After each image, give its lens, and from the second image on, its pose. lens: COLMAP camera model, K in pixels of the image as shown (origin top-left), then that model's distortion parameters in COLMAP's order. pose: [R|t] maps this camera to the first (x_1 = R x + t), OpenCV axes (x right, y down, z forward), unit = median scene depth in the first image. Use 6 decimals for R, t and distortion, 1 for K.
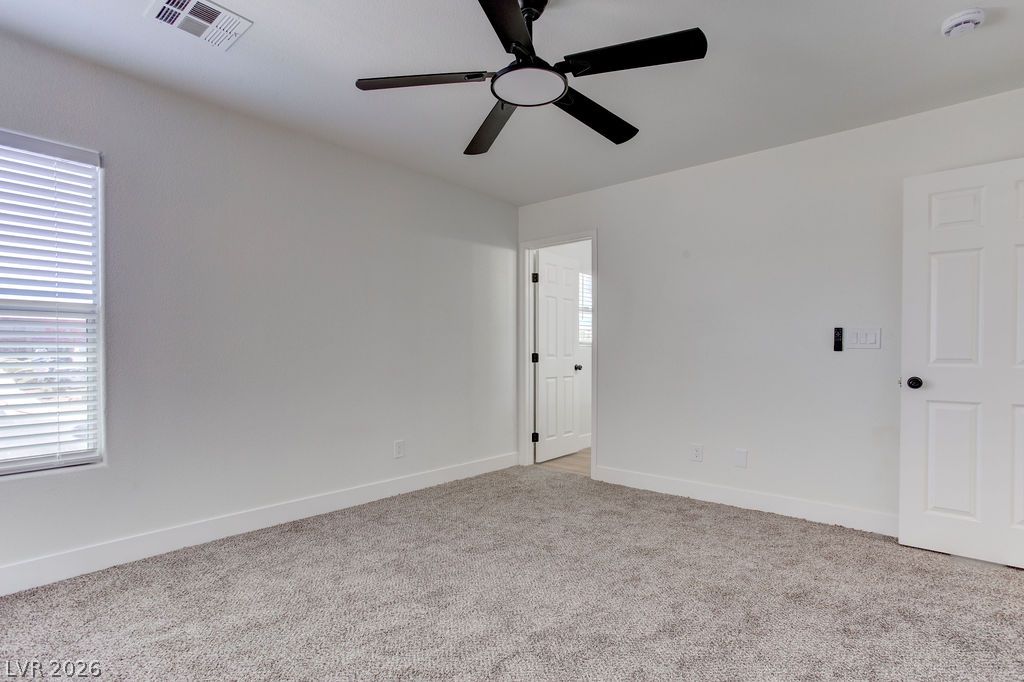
lens RADIAL K [[497.0, 0, 517.0], [0, 497.0, 348.4], [0, 0, 1]] dist [-0.049930, 0.031423]
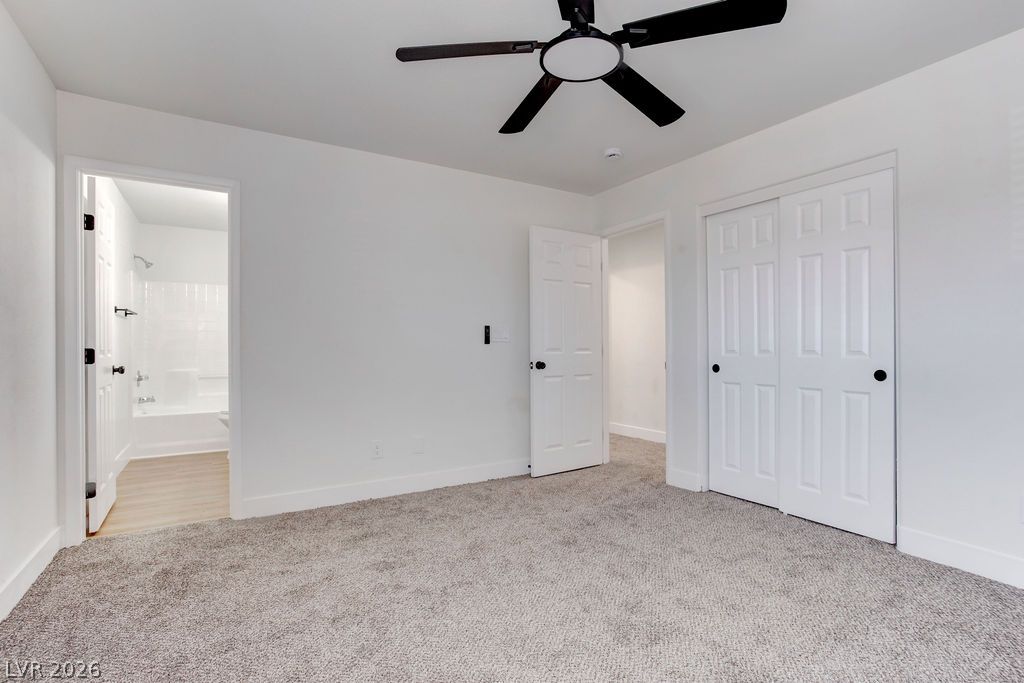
lens RADIAL K [[497.0, 0, 517.0], [0, 497.0, 348.9], [0, 0, 1]] dist [-0.049930, 0.031423]
pose [[0.317837, -0.015537, 0.948018, -0.537484], [-0.001602, 0.999856, 0.016924, -0.003724], [-0.948144, -0.006898, 0.317766, 0.505094]]
